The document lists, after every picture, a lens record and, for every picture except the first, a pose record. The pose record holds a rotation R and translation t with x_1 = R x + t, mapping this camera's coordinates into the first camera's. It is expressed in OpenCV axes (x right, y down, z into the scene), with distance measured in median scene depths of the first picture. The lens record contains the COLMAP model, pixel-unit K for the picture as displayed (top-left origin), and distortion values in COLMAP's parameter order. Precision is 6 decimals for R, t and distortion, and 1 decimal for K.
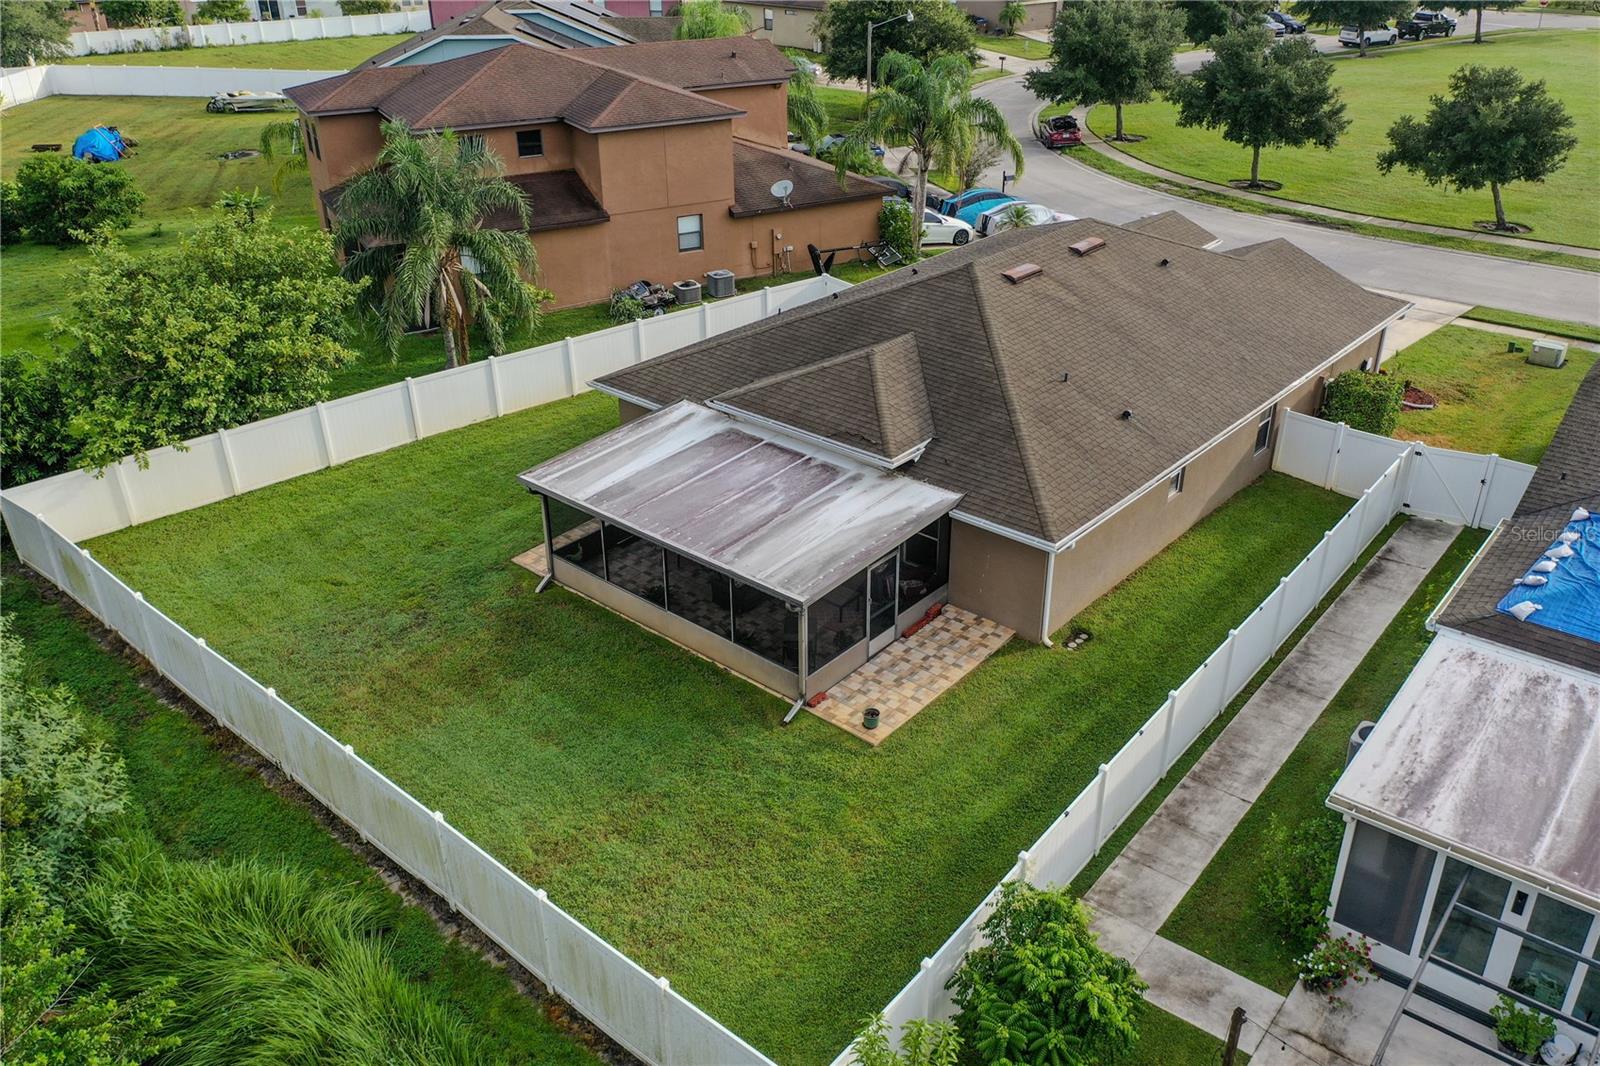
lens RADIAL K [[1290.8, 0, 806.6], [0, 1290.8, 528.6], [0, 0, 1]] dist [0.003901, 0.003073]
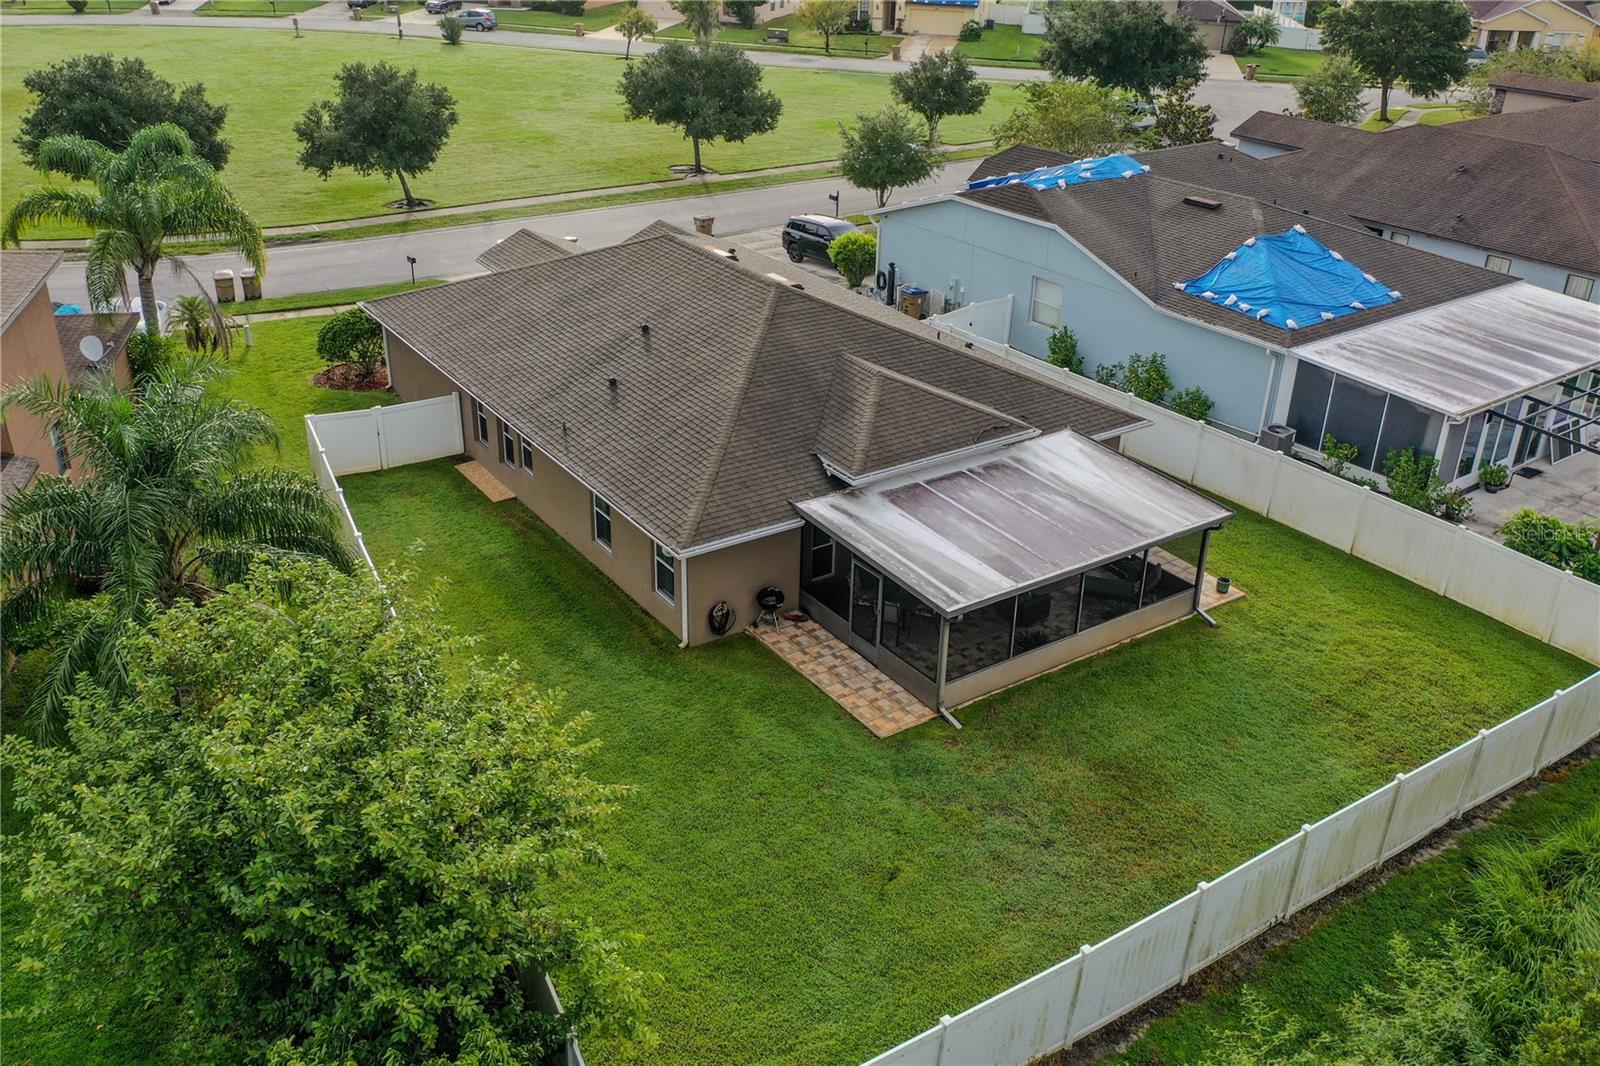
lens RADIAL K [[1290.8, 0, 806.6], [0, 1290.8, 528.6], [0, 0, 1]] dist [0.003901, 0.003073]
pose [[0.265350, -0.433234, 0.861335, -1.020661], [0.424837, 0.854496, 0.298915, -0.408940], [-0.865507, 0.286609, 0.410794, 0.734086]]
